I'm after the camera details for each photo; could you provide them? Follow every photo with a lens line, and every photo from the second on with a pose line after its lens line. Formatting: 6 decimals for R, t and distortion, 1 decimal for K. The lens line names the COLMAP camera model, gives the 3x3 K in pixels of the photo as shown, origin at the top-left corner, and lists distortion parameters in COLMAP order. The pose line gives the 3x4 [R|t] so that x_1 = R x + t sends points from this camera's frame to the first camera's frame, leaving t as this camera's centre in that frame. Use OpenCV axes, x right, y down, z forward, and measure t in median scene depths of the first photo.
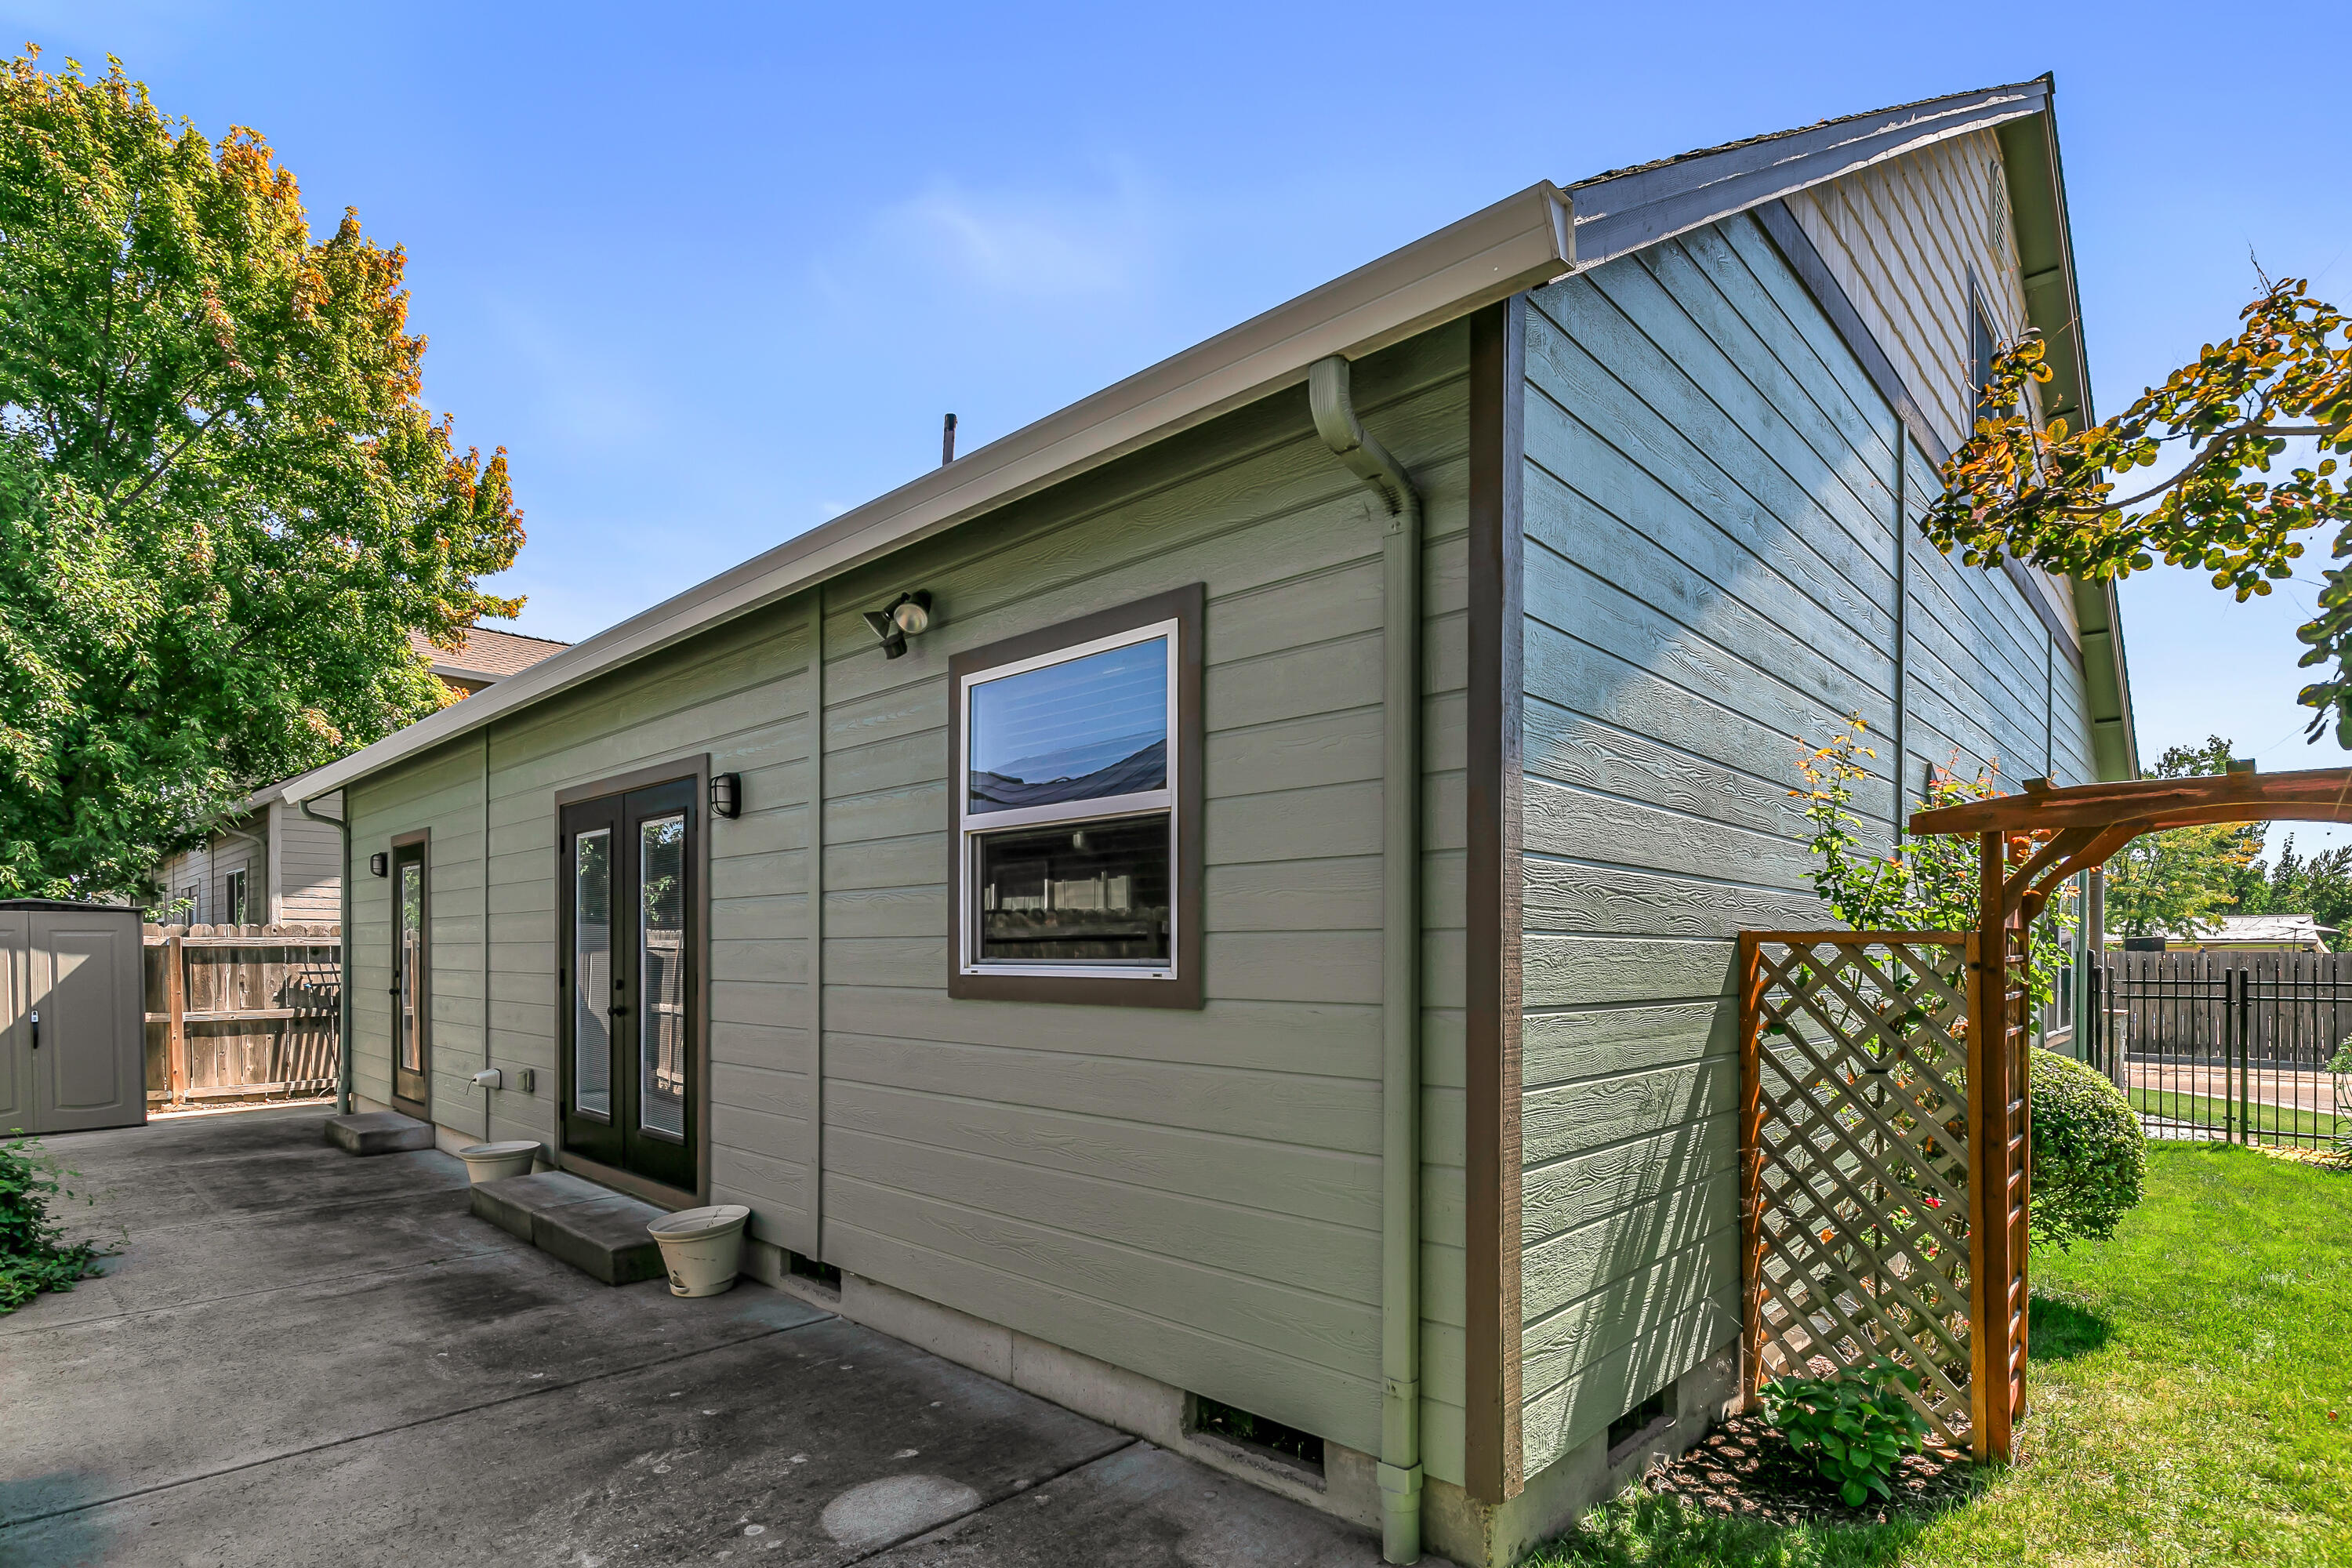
lens RADIAL K [[1161.6, 0, 1180.2], [0, 1161.6, 958.9], [0, 0, 1]] dist [-0.007808, -0.000855]
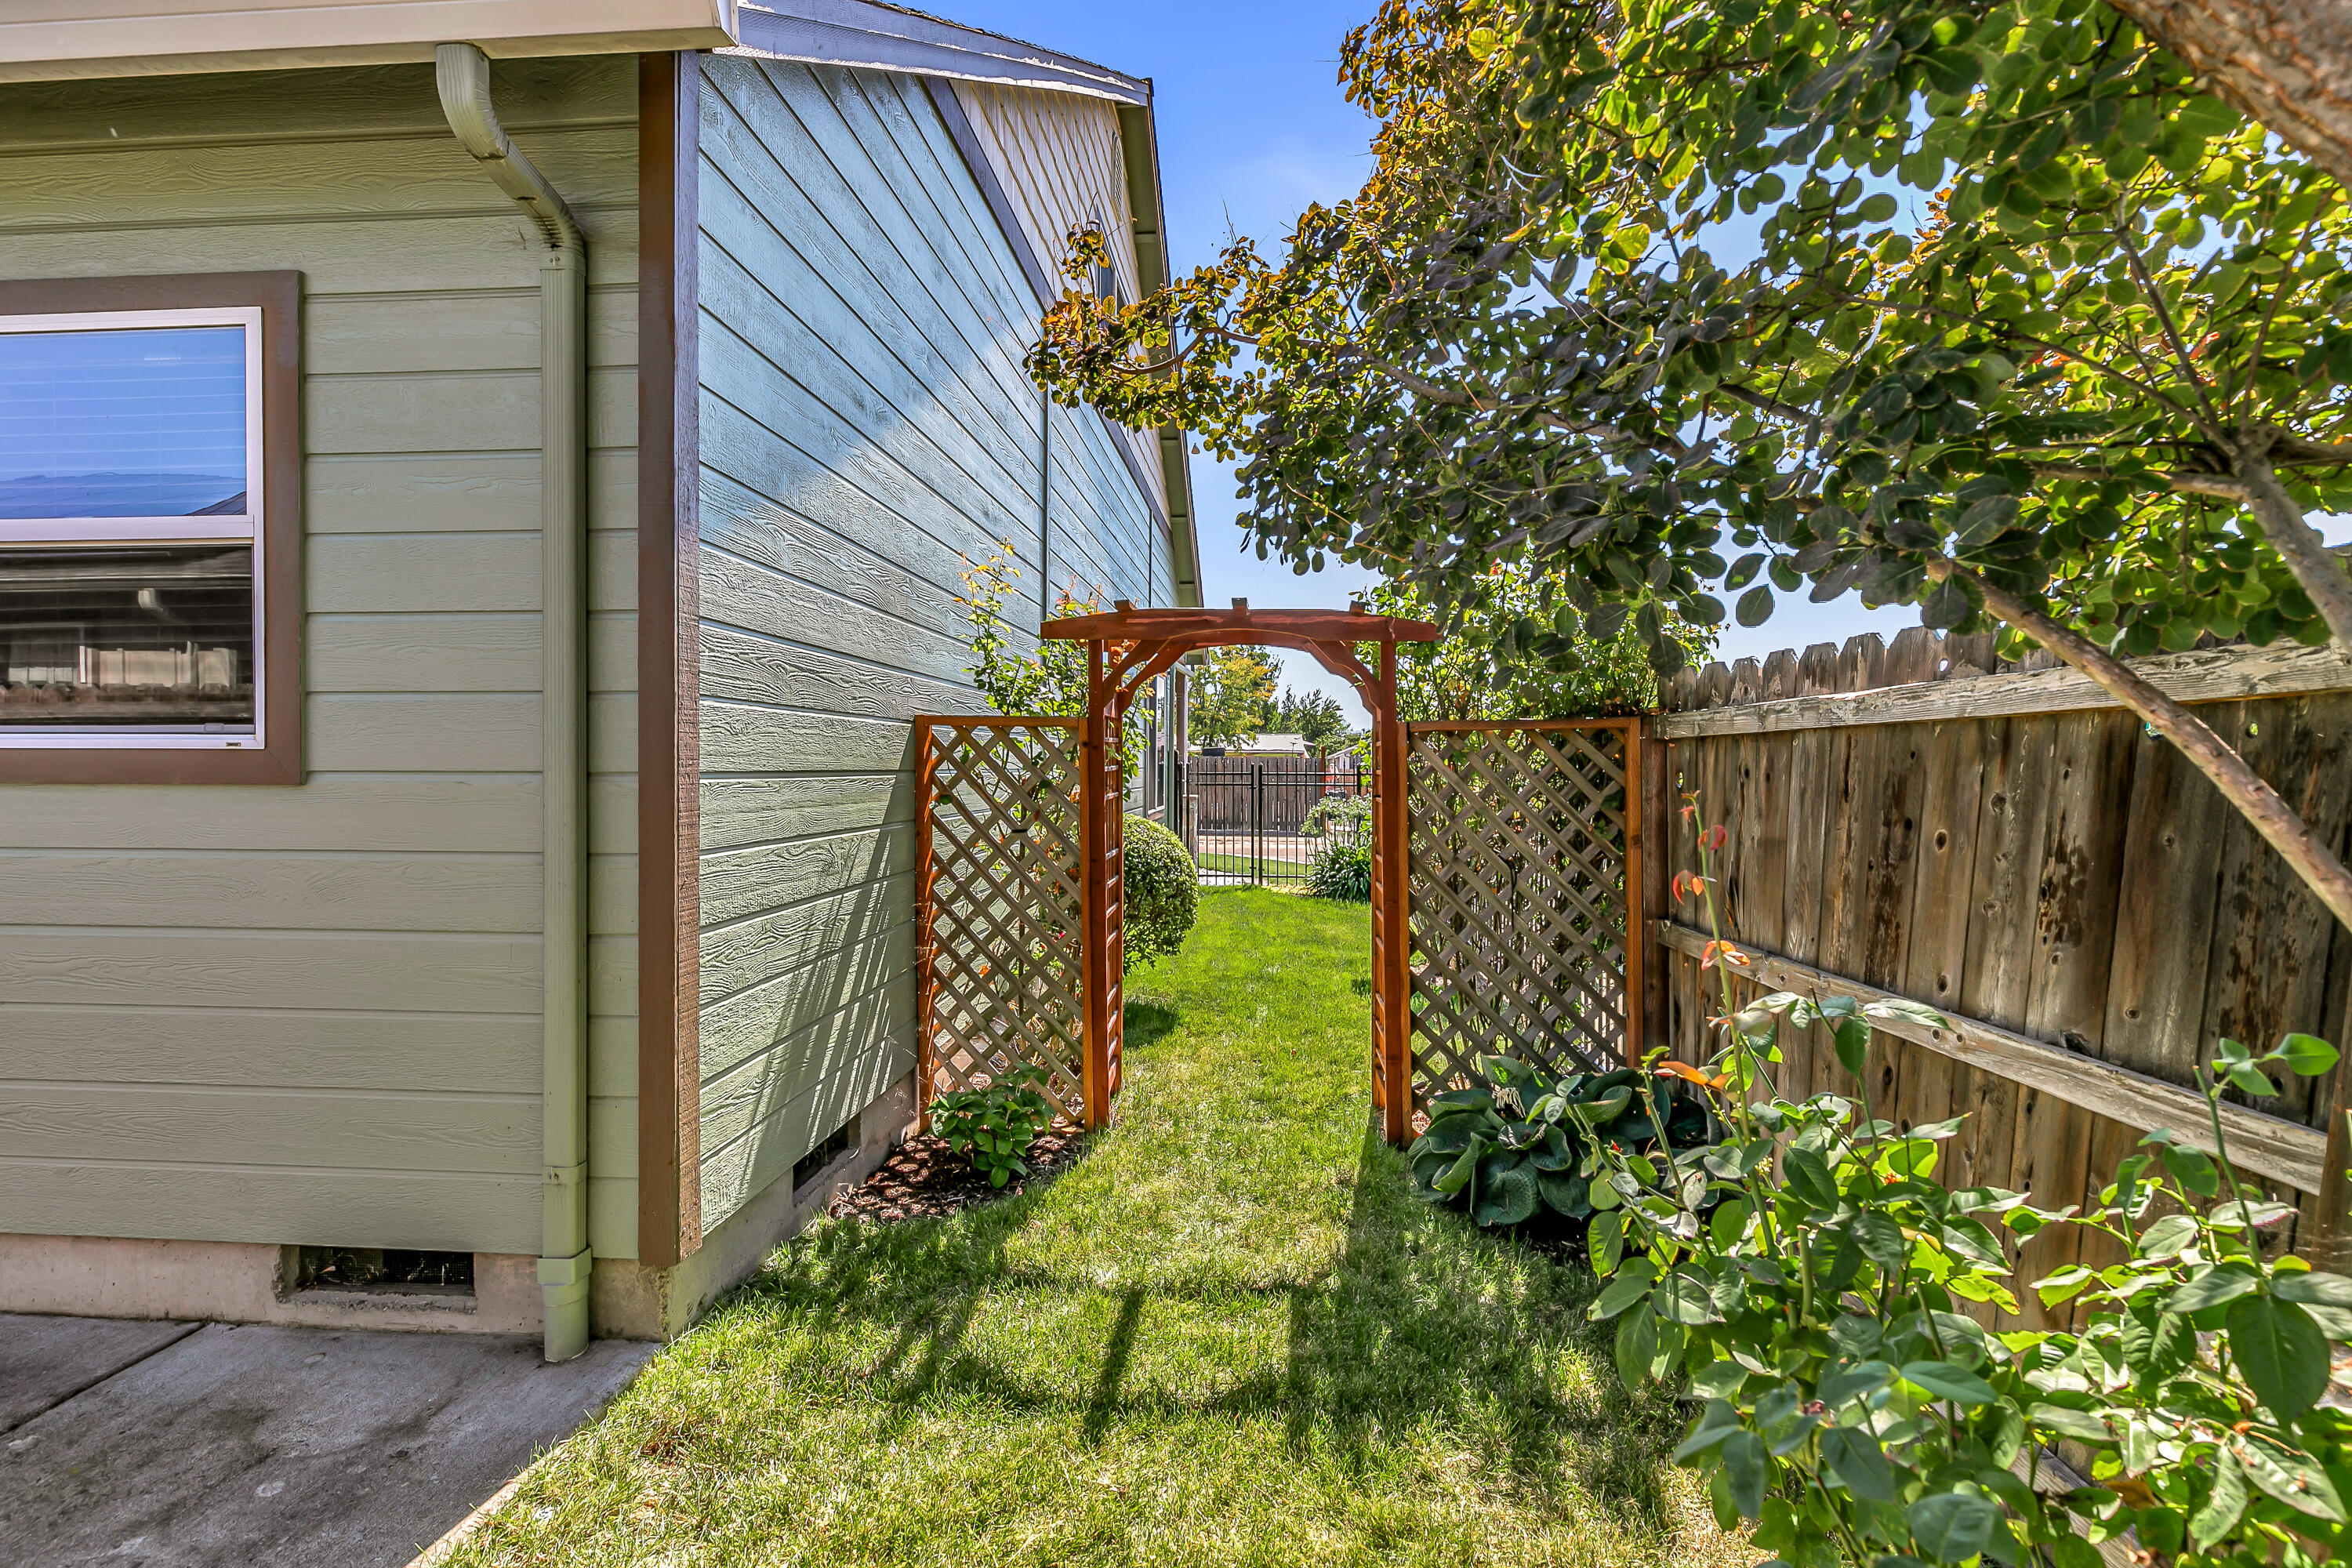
lens RADIAL K [[1077.4, 0, 1175.2], [0, 1077.4, 774.6], [0, 0, 1]] dist [0.013316, -0.001620]
pose [[0.790817, -0.005394, 0.612028, 0.034761], [-0.000005, 0.999961, 0.008820, 0.028001], [-0.612052, -0.006978, 0.790787, -0.003891]]
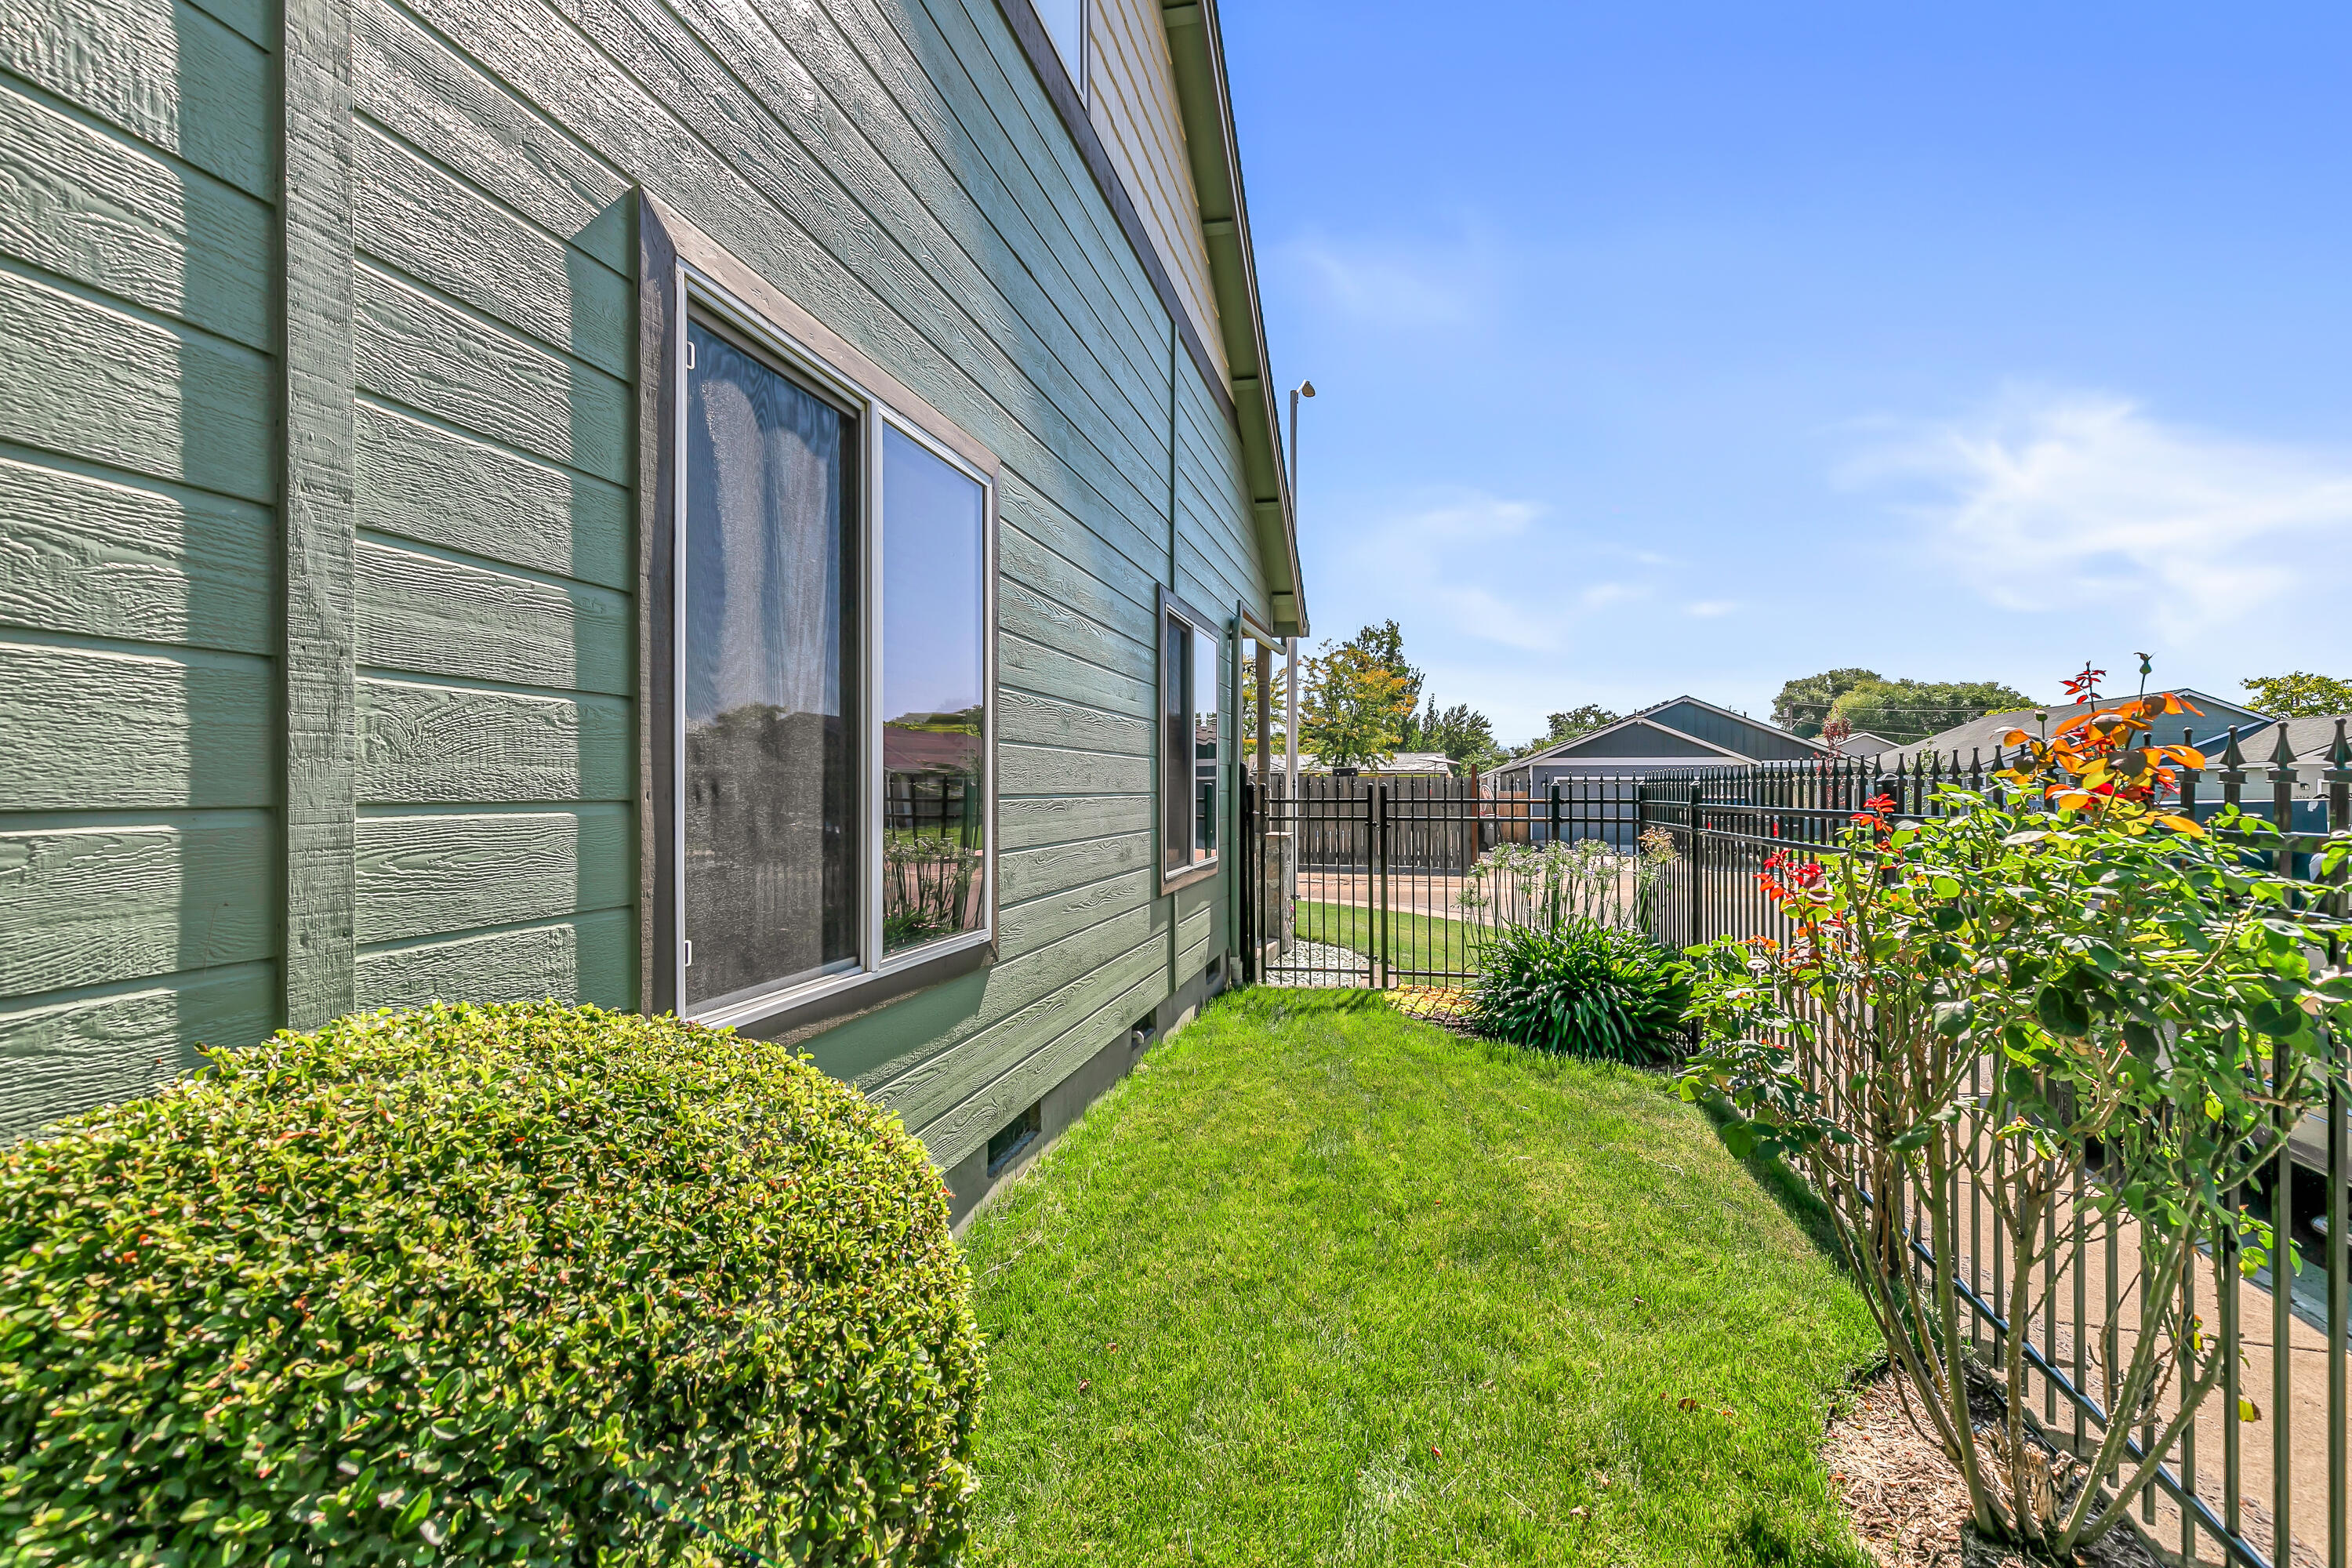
lens RADIAL K [[1077.4, 0, 1176.6], [0, 1077.4, 792.5], [0, 0, 1]] dist [0.013316, -0.001620]
pose [[0.861536, -0.005169, 0.507670, 1.064154], [0.003395, 0.999984, 0.004420, 0.028661], [-0.507685, -0.002084, 0.861540, 1.075610]]
